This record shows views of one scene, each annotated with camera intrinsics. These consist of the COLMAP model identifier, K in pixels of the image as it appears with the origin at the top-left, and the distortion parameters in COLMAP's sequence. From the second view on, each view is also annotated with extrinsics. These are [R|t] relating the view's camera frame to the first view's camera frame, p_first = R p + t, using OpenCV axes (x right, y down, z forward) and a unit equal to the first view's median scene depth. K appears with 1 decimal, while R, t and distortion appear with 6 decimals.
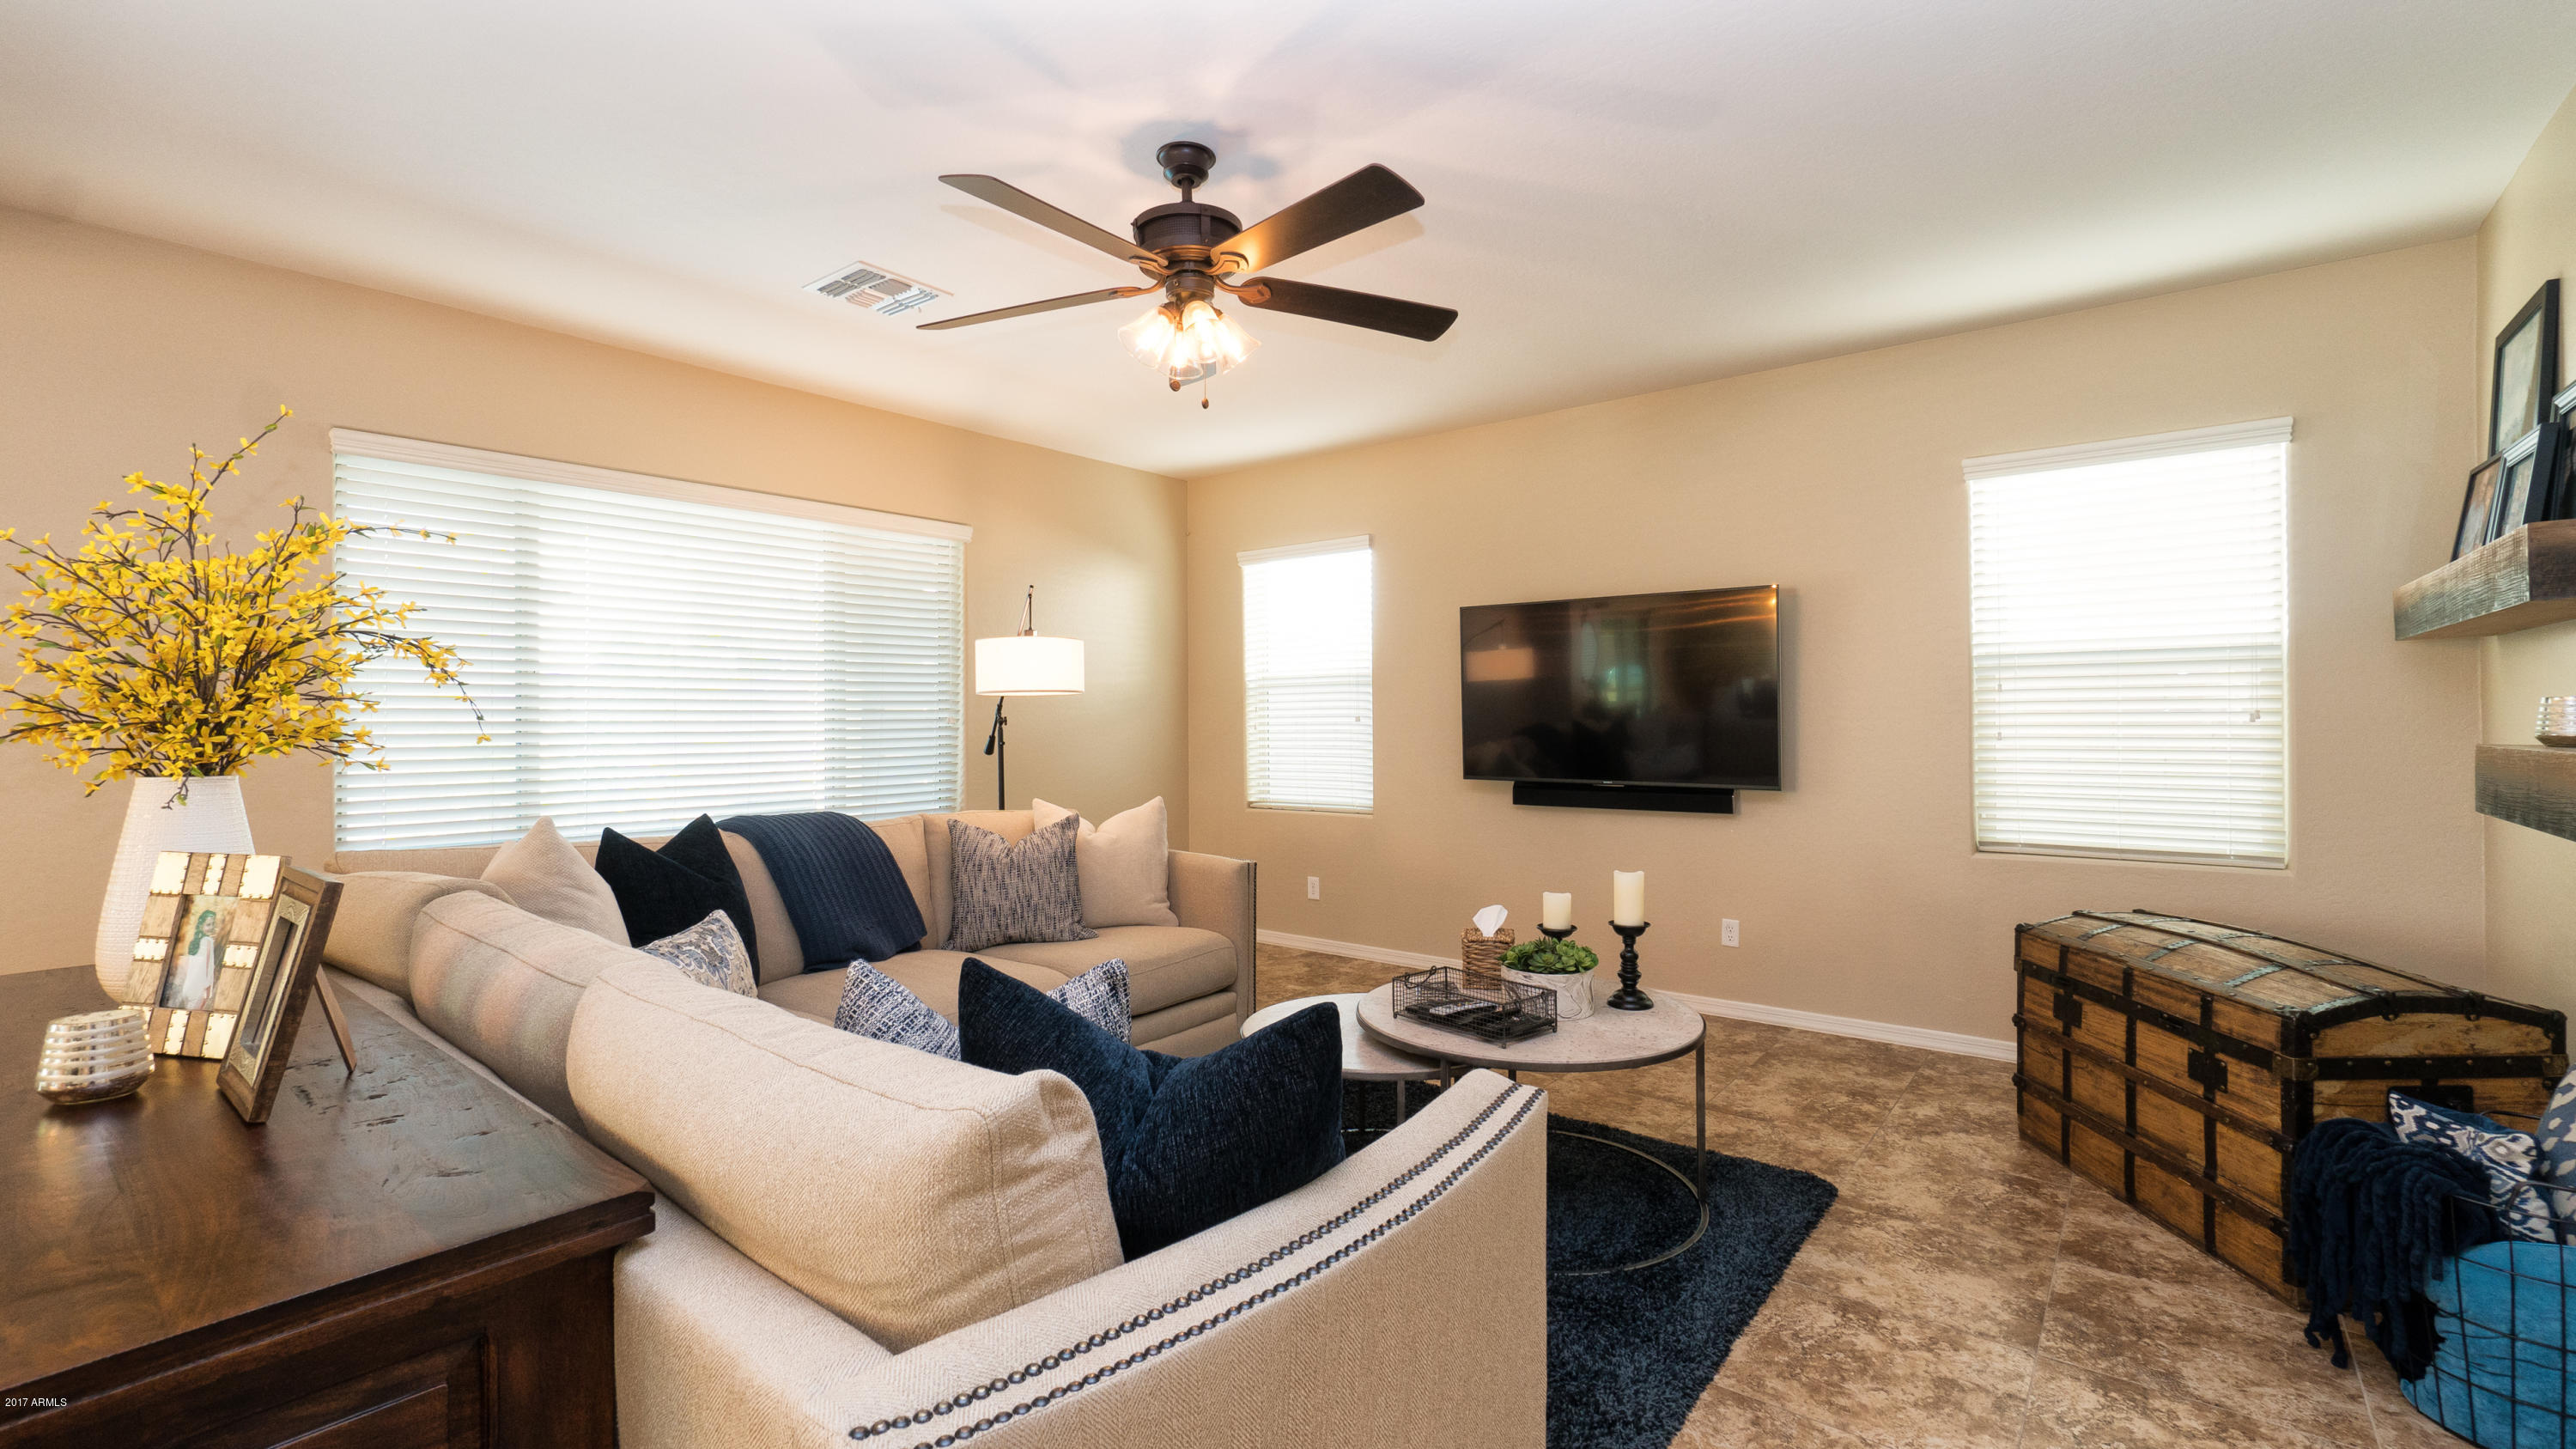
lens RADIAL K [[1113.8, 0, 1282.1], [0, 1113.8, 723.9], [0, 0, 1]] dist [-0.007251, 0.000462]
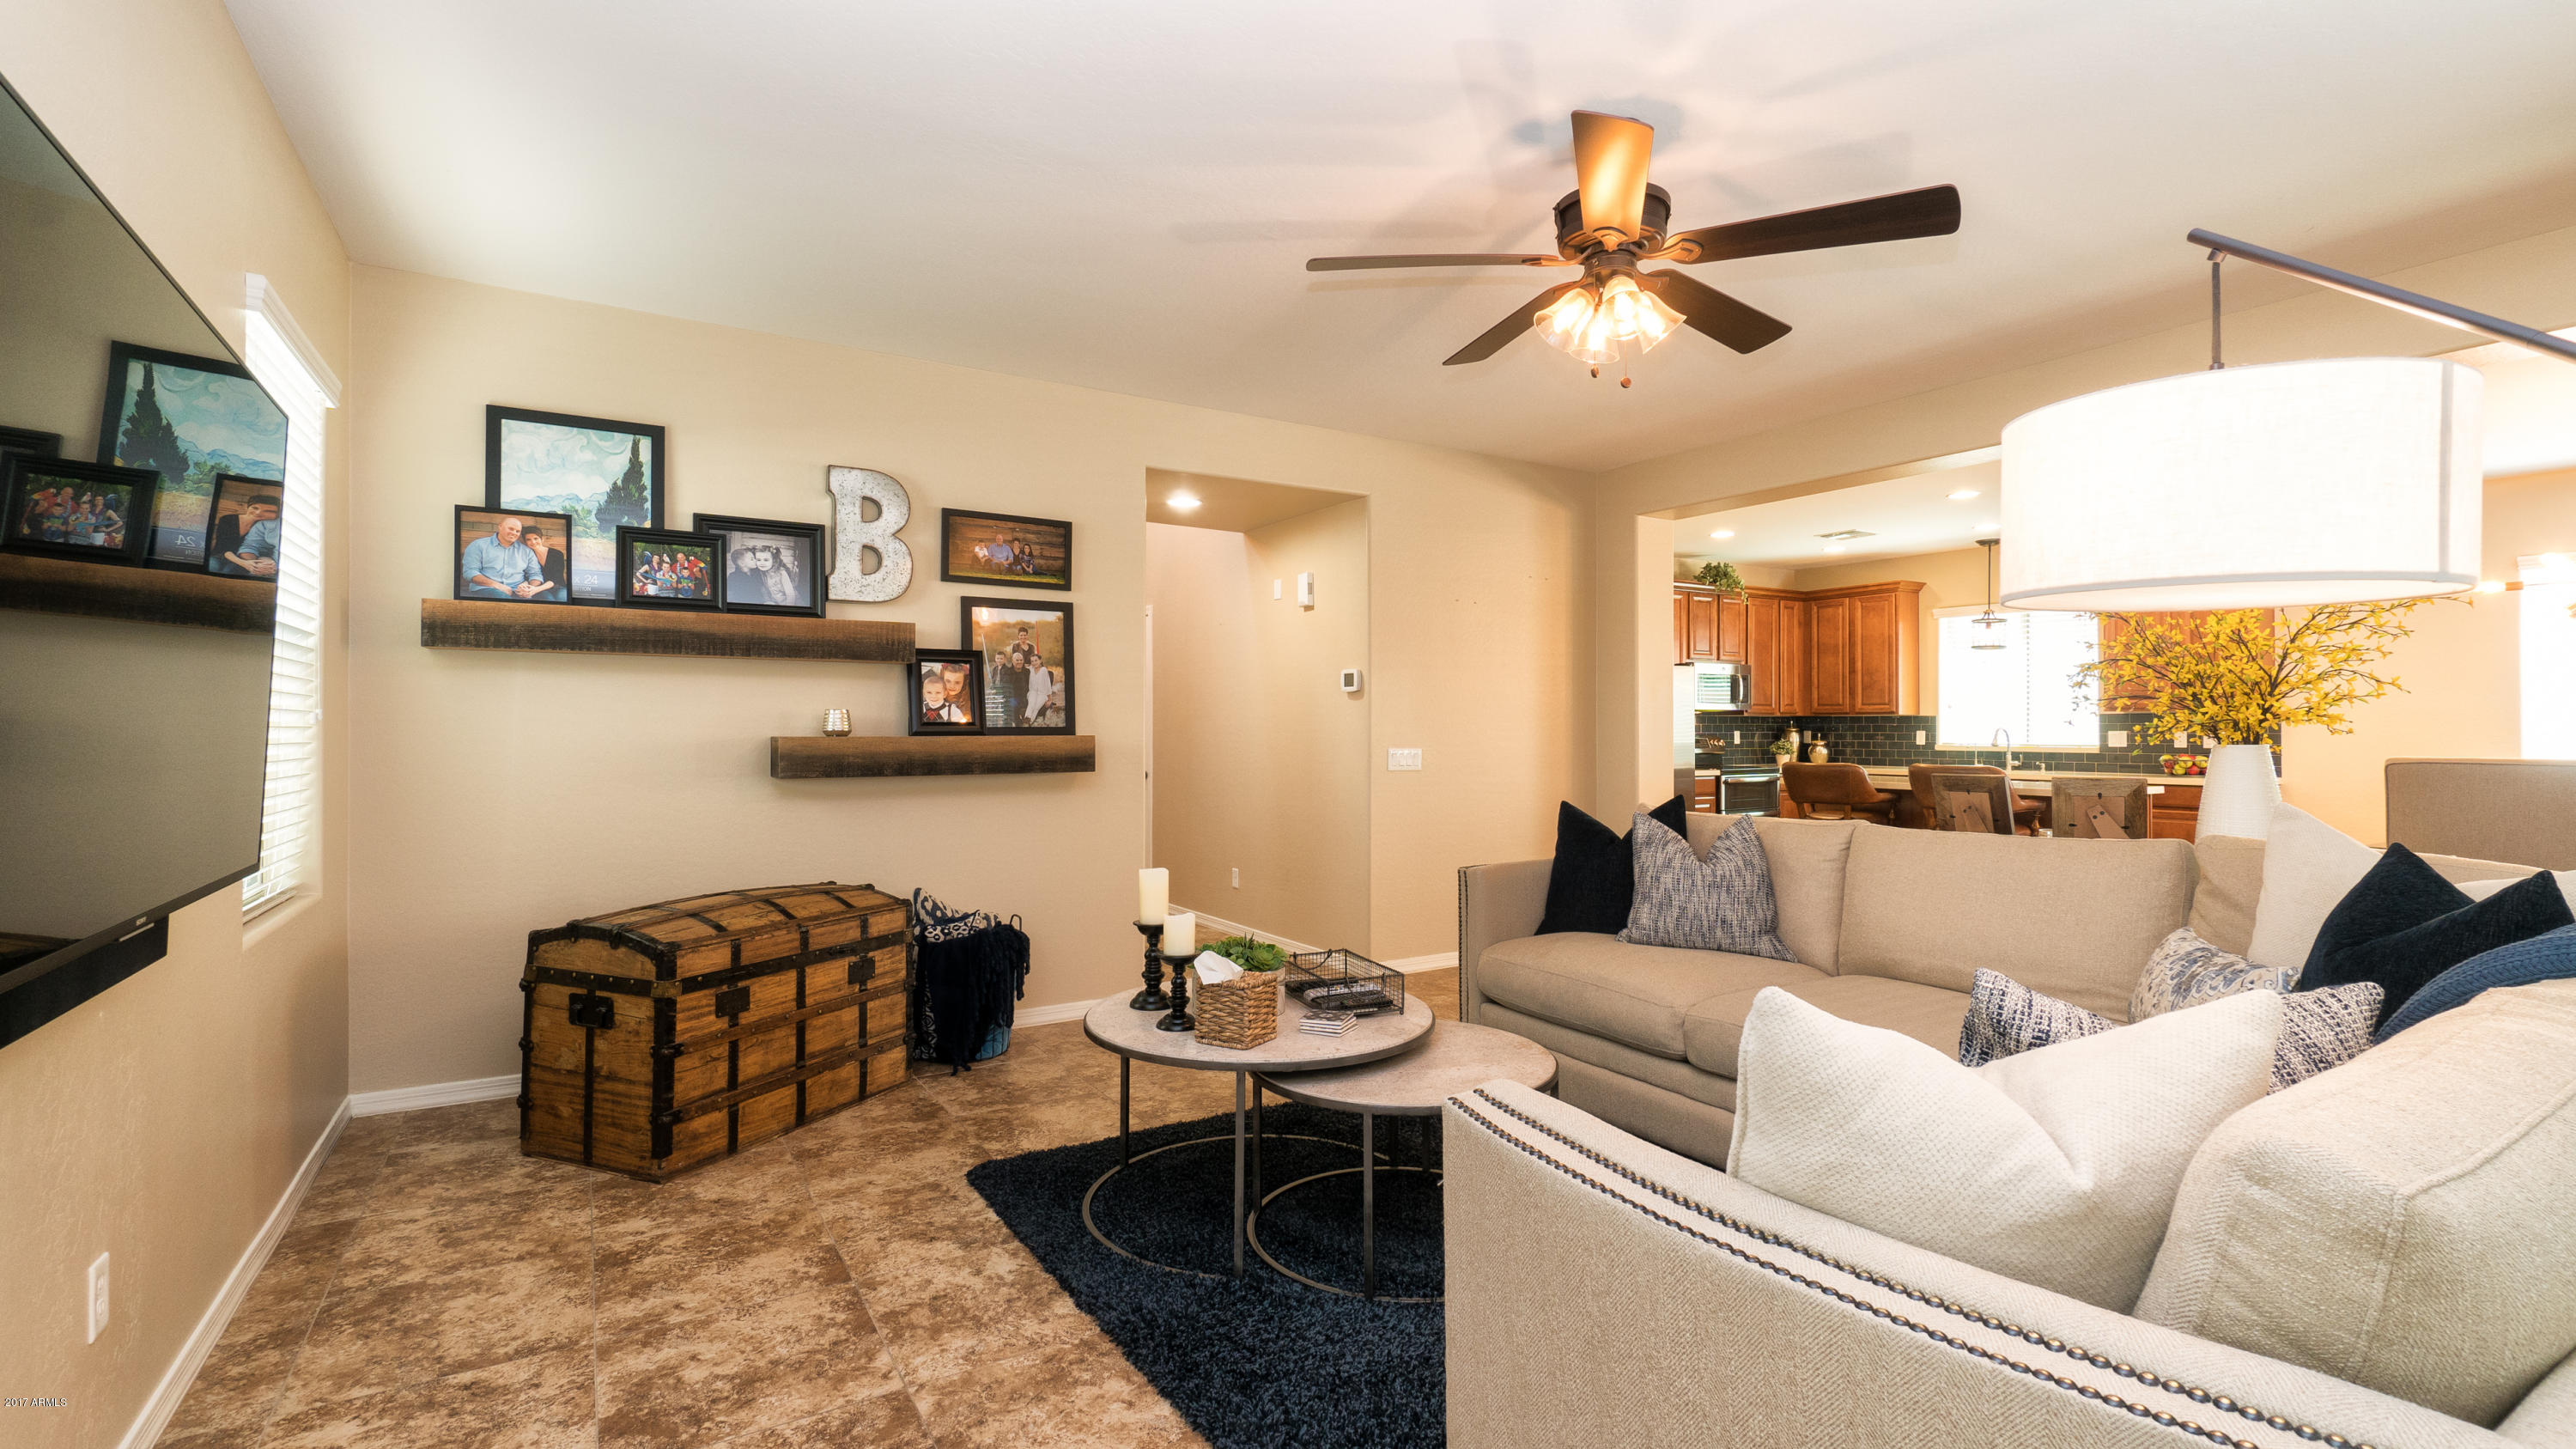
lens RADIAL K [[1108.7, 0, 1268.6], [0, 1108.7, 729.0], [0, 0, 1]] dist [-0.033457, 0.000202]
pose [[-0.937557, 0.010198, 0.347682, -0.099734], [0.010215, 0.999946, -0.001783, 0.007244], [-0.347682, 0.001880, -0.937611, 1.485255]]
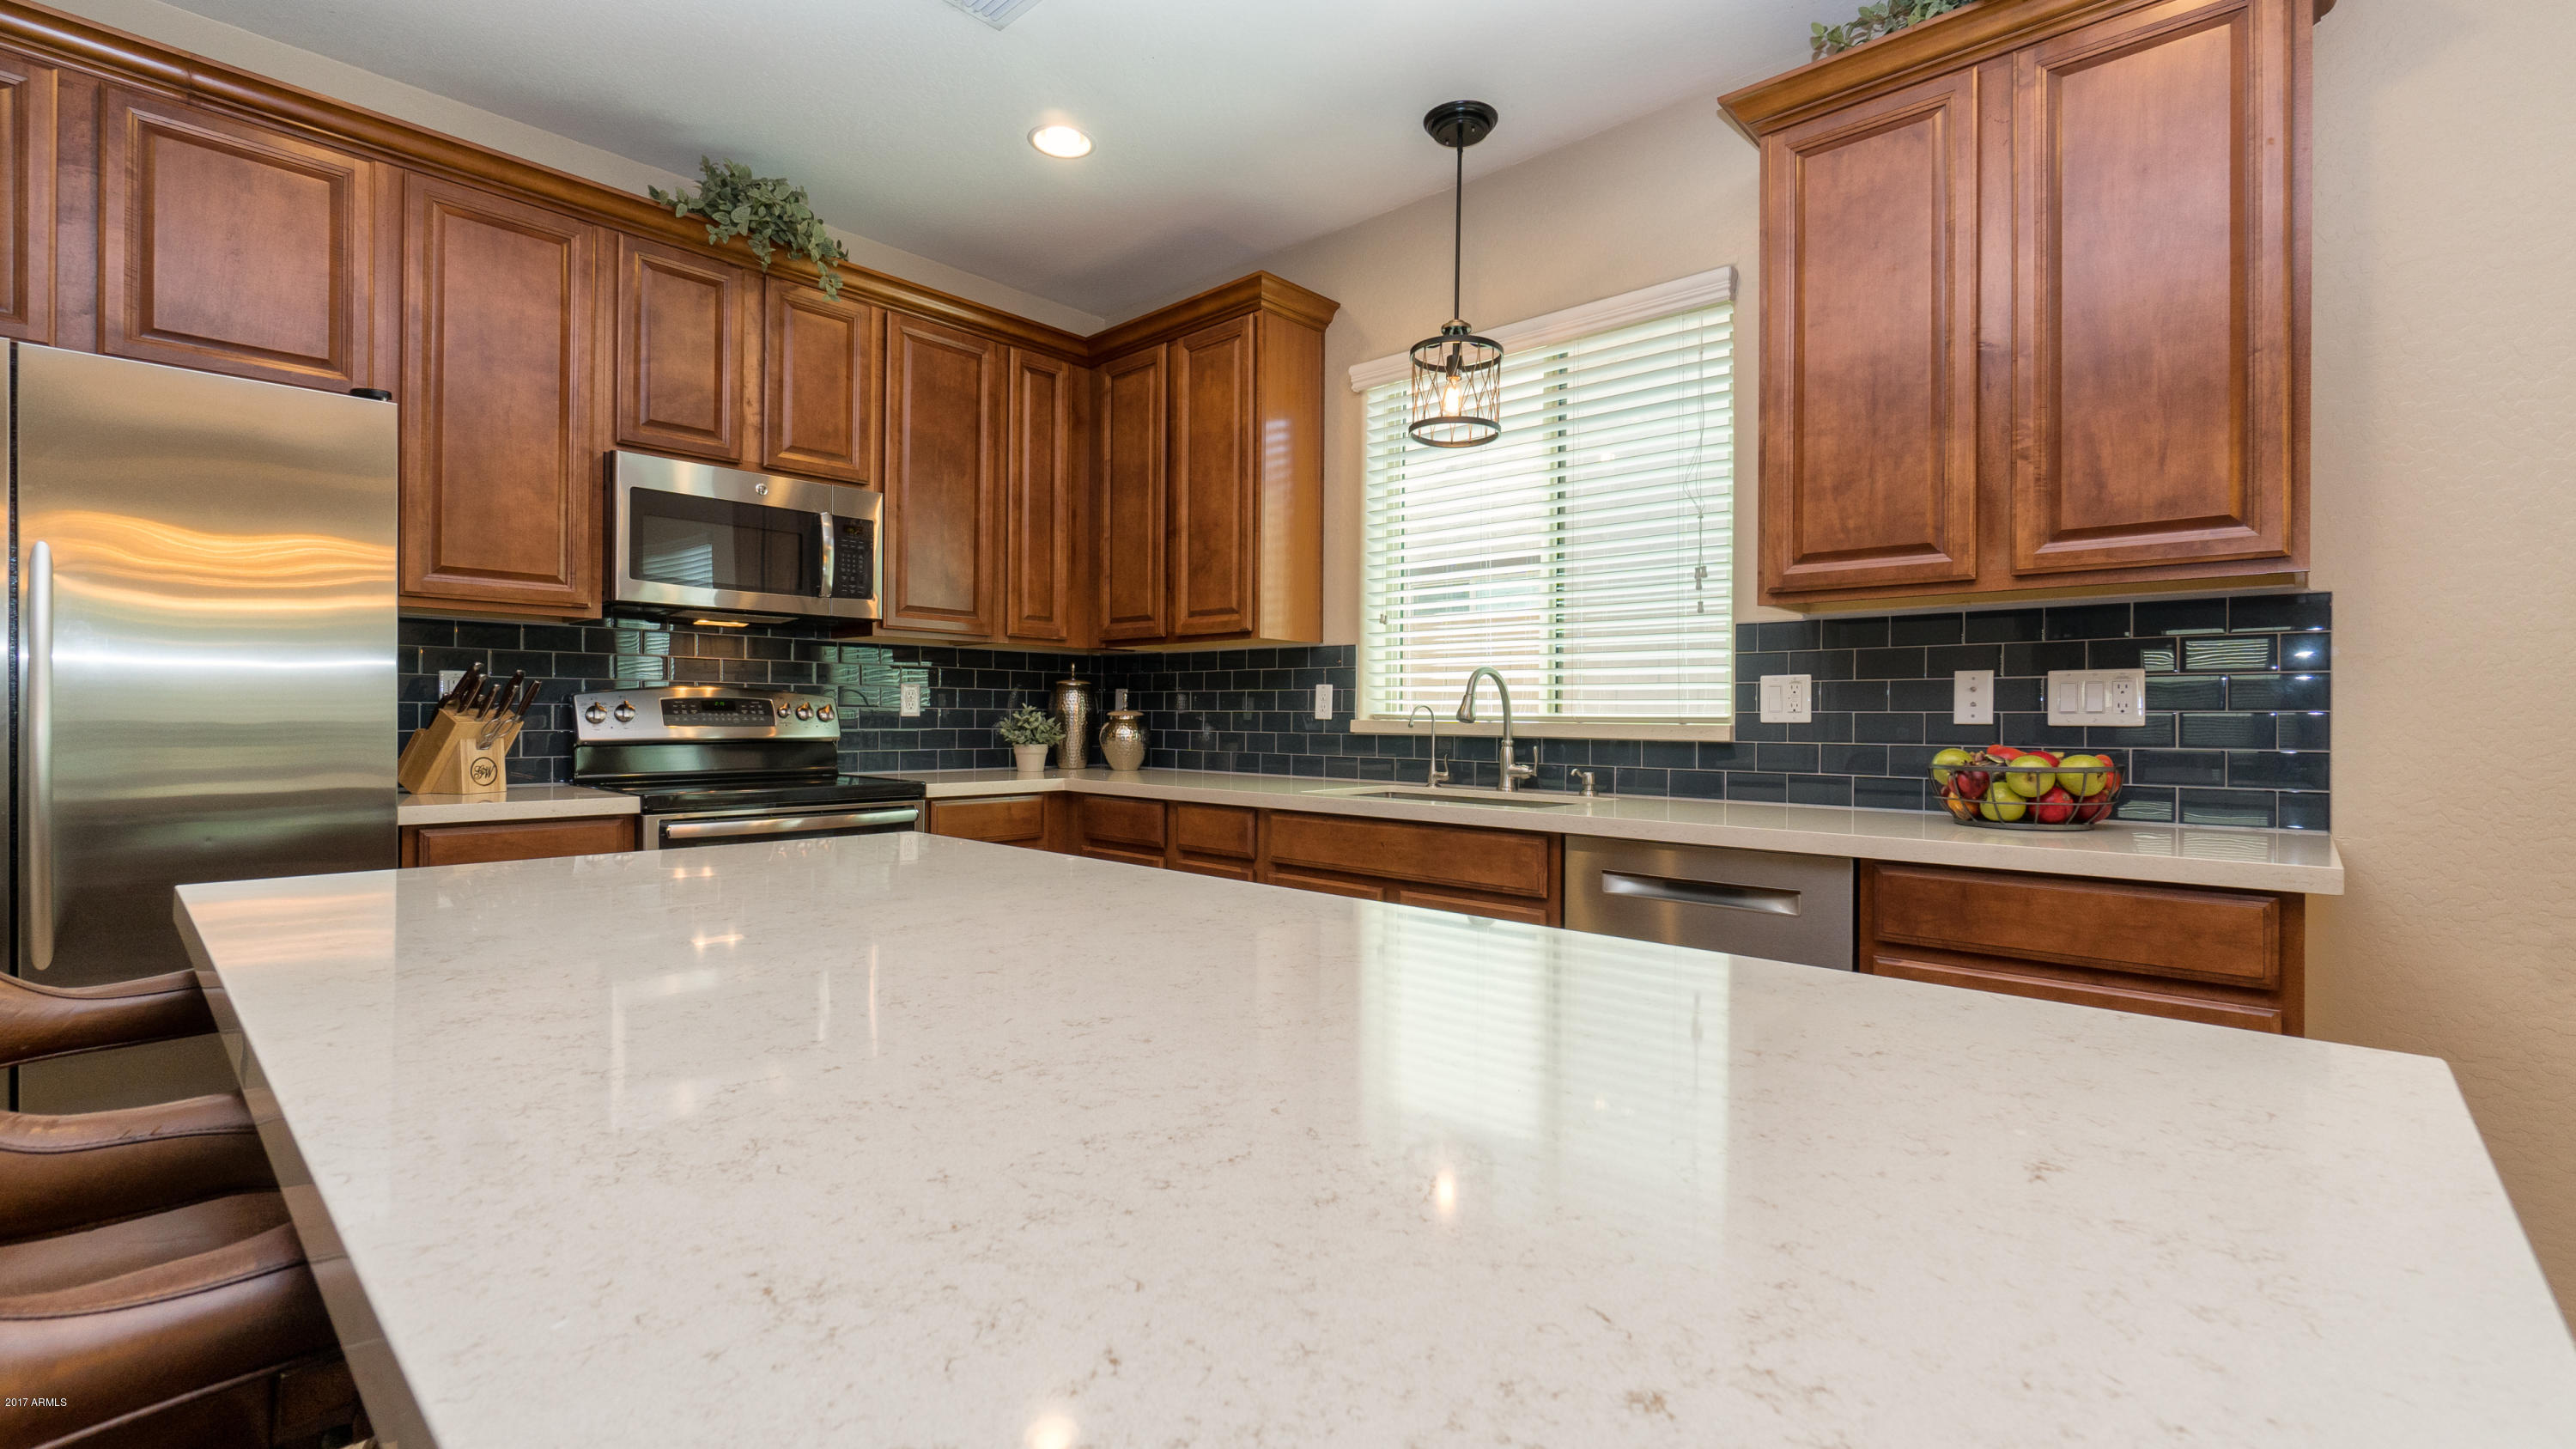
lens RADIAL K [[1113.8, 0, 1282.1], [0, 1113.8, 723.9], [0, 0, 1]] dist [-0.007251, 0.000462]
pose [[-0.997512, 0.000552, 0.070502, -0.133515], [0.000687, 0.999998, 0.001893, 0.010152], [-0.070501, 0.001937, -0.997510, 1.371853]]
